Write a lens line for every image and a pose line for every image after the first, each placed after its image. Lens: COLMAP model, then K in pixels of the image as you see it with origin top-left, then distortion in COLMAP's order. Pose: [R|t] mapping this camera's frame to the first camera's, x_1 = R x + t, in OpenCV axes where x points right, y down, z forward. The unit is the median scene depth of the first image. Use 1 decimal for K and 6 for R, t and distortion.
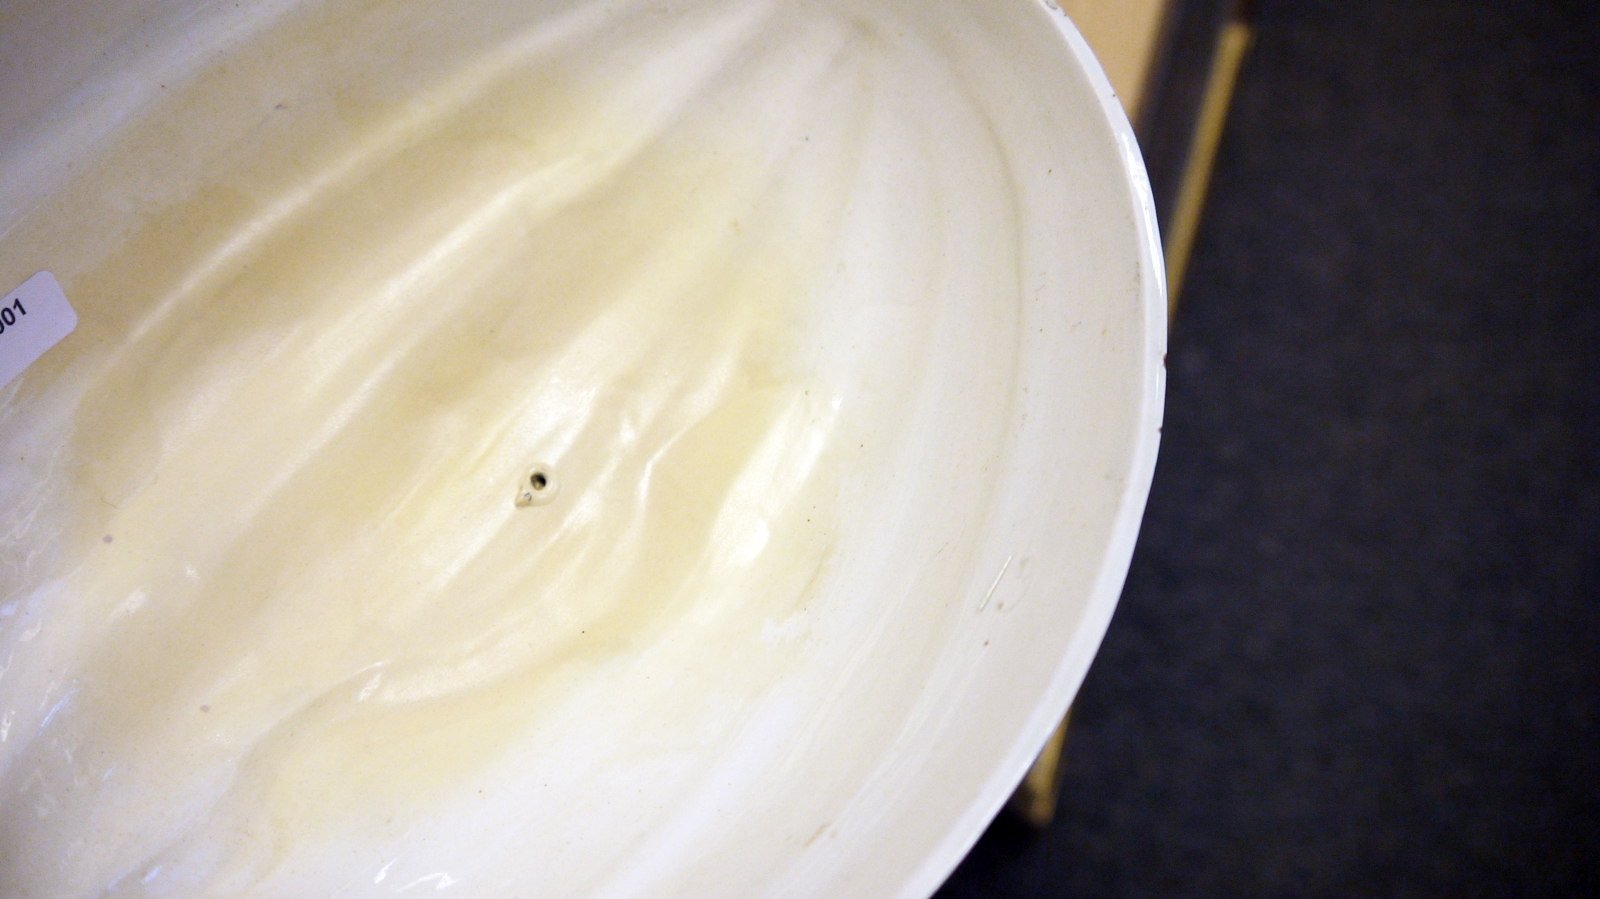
lens RADIAL K [[1375.3, 0, 800.0], [0, 1375.3, 449.5], [0, 0, 1]] dist [-0.001528, 0.007121]
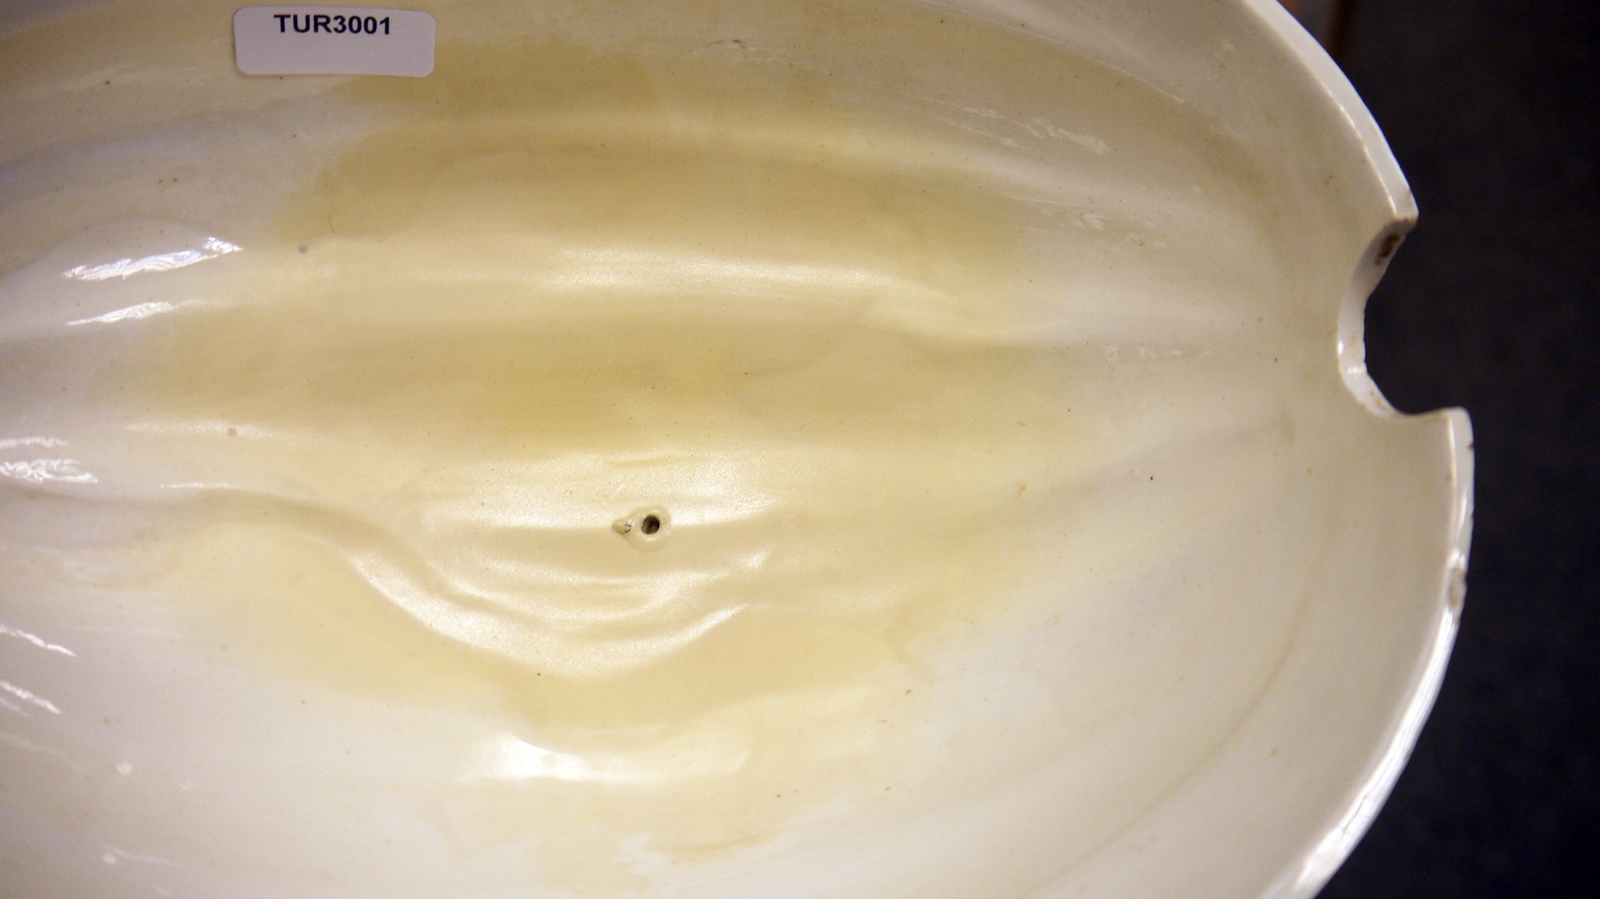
lens RADIAL K [[1375.3, 0, 800.0], [0, 1375.3, 449.5], [0, 0, 1]] dist [-0.001528, 0.007121]
pose [[0.593860, 0.705840, -0.386161, 0.178719], [-0.715237, 0.682948, 0.148388, -0.213471], [0.368466, 0.188075, 0.910418, 0.215476]]
